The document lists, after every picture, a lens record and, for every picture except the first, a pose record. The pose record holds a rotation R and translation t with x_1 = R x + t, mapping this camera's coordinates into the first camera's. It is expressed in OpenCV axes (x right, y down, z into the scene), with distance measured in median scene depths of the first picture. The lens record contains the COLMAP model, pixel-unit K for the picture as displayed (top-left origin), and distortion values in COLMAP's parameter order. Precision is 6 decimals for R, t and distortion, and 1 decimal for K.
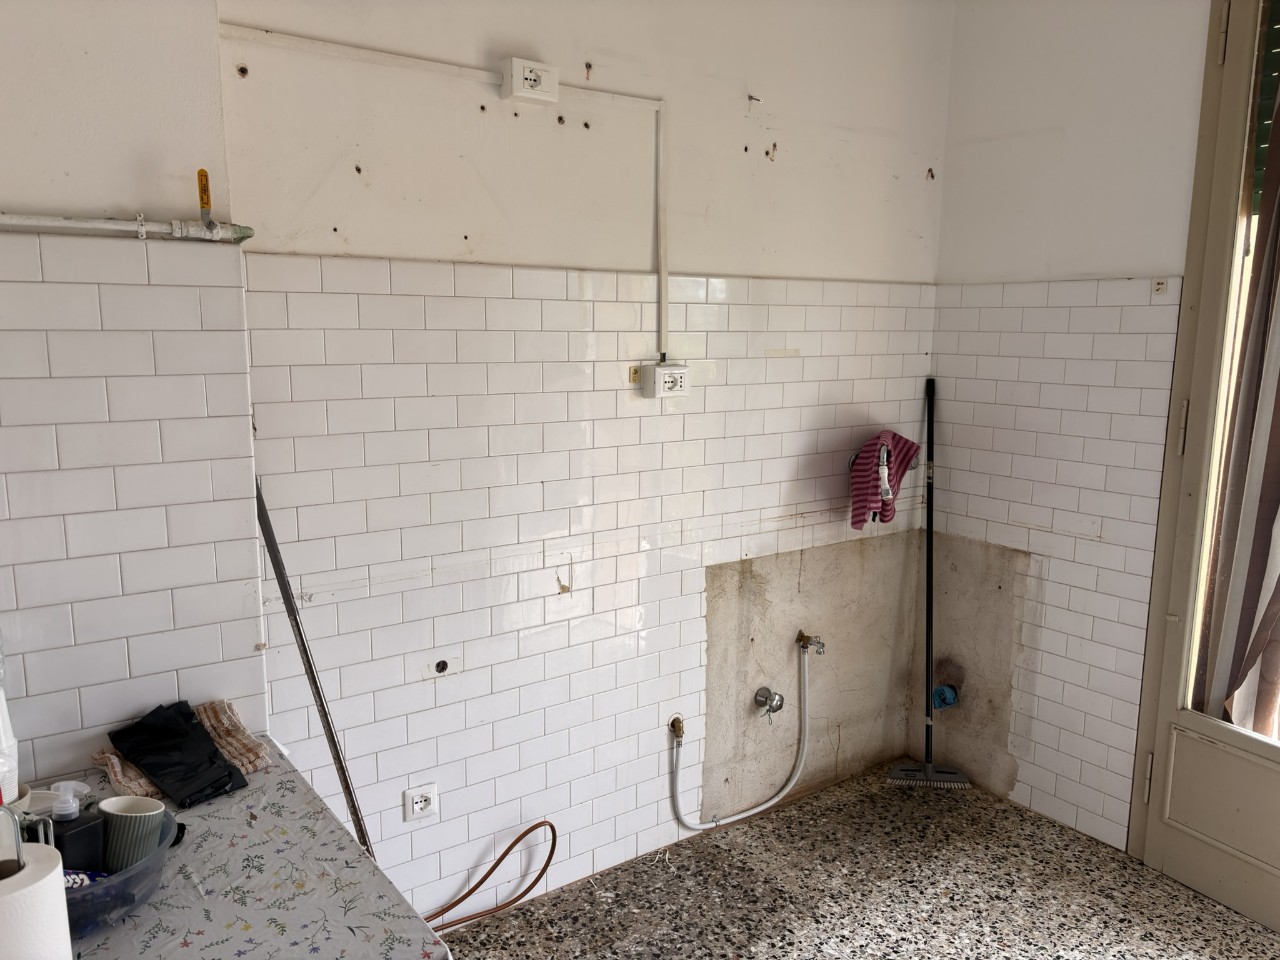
lens RADIAL K [[977.5, 0, 639.5], [0, 977.5, 481.9], [0, 0, 1]] dist [0.048415, -0.048600]
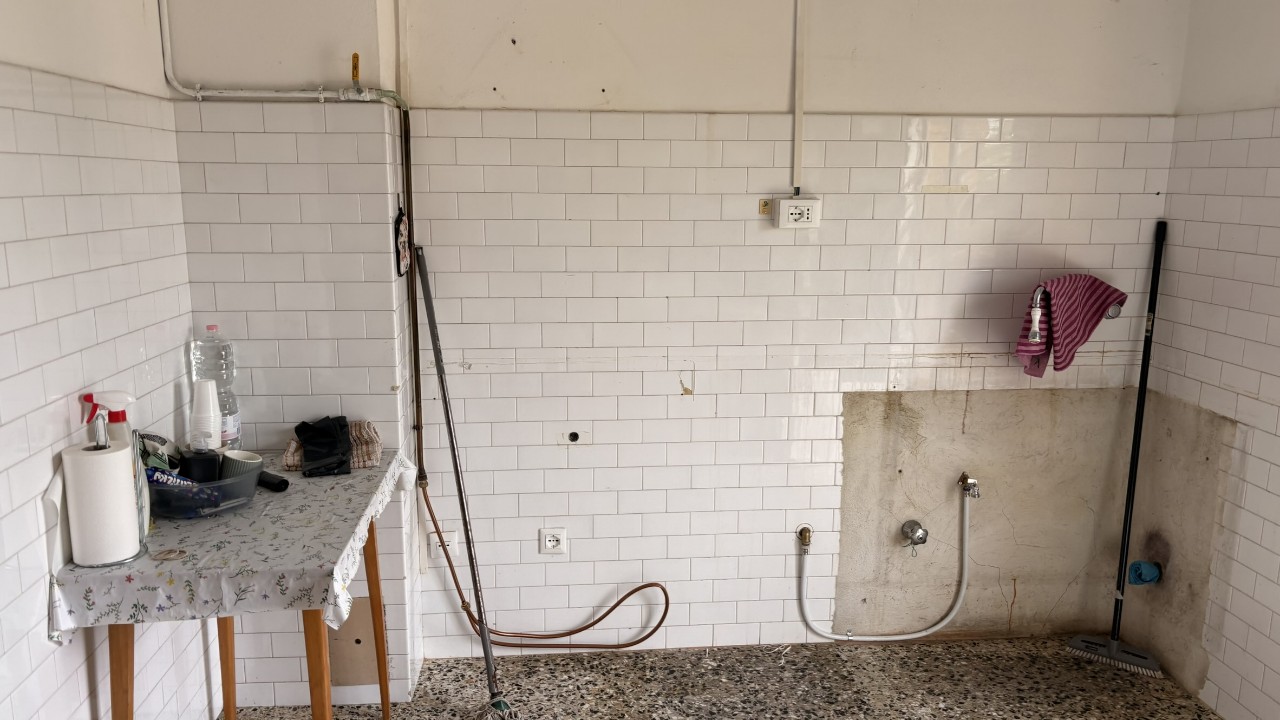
lens RADIAL K [[985.3, 0, 644.5], [0, 985.3, 358.1], [0, 0, 1]] dist [0.047099, -0.048384]
pose [[0.856246, 0.090061, -0.508657, 0.420333], [-0.080799, 0.995915, 0.040321, 0.024626], [0.510210, 0.006574, 0.860025, -0.028601]]
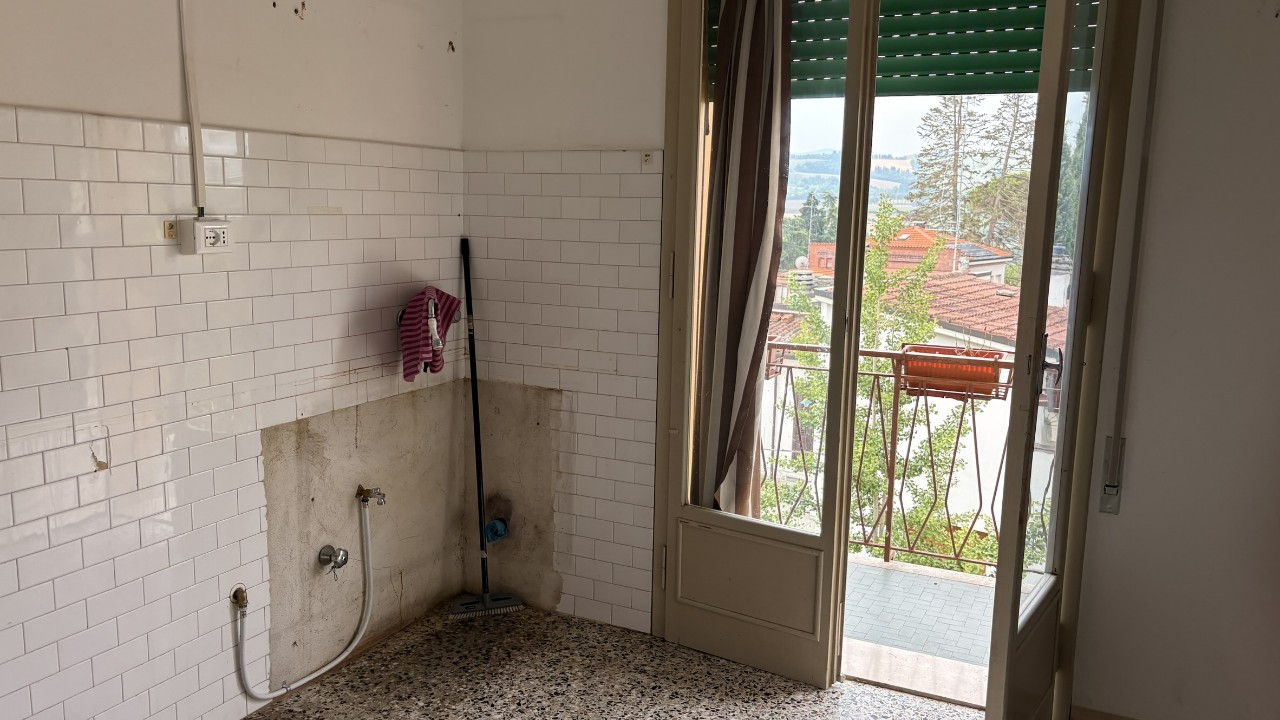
lens RADIAL K [[985.3, 0, 639.6], [0, 985.3, 356.8], [0, 0, 1]] dist [0.047099, -0.048384]
pose [[0.881464, -0.063833, 0.467917, -0.056538], [0.065067, 0.997789, 0.013544, 0.026112], [-0.467747, 0.018507, 0.883669, -0.050429]]
